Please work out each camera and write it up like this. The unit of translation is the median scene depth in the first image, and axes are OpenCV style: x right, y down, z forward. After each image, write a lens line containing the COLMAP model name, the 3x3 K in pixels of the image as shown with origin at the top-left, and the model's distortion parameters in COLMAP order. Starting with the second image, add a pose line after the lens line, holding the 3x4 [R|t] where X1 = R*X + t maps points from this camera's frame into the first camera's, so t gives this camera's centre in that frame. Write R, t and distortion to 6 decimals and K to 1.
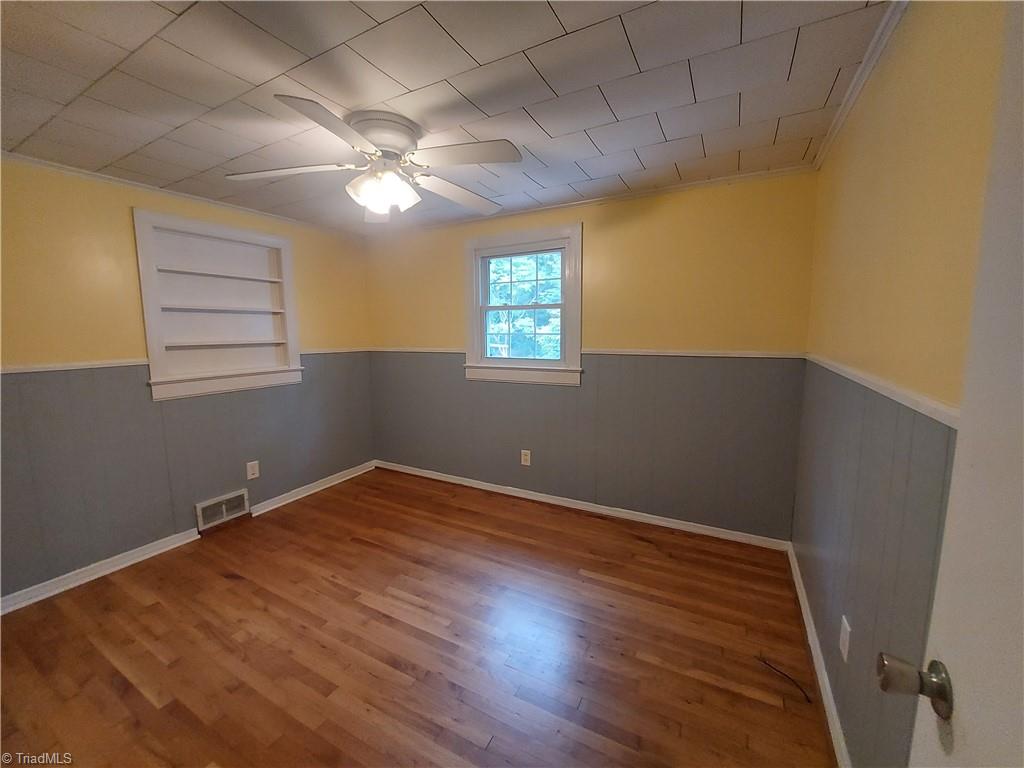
lens RADIAL K [[407.1, 0, 511.4], [0, 407.1, 381.7], [0, 0, 1]] dist [-0.012155, -0.000557]
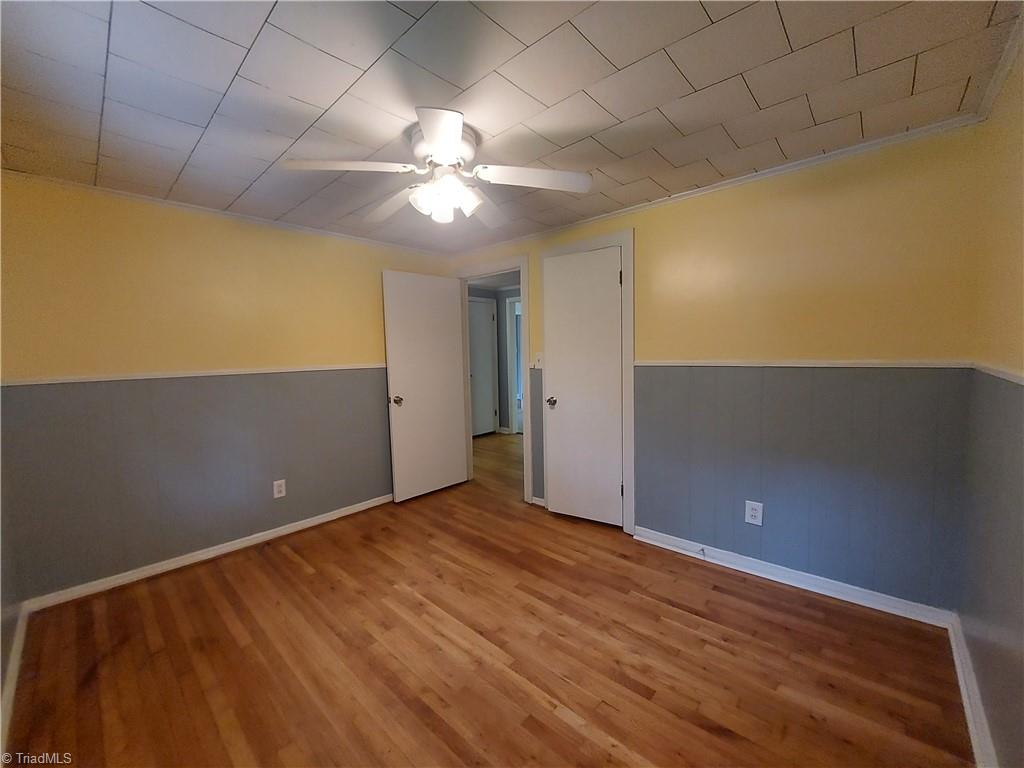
lens RADIAL K [[407.1, 0, 513.1], [0, 407.1, 383.7], [0, 0, 1]] dist [-0.012155, -0.000557]
pose [[-0.968931, 0.009529, 0.247147, -0.603734], [0.063414, 0.975426, 0.211003, -0.188105], [-0.239062, 0.220120, -0.945725, 1.690707]]
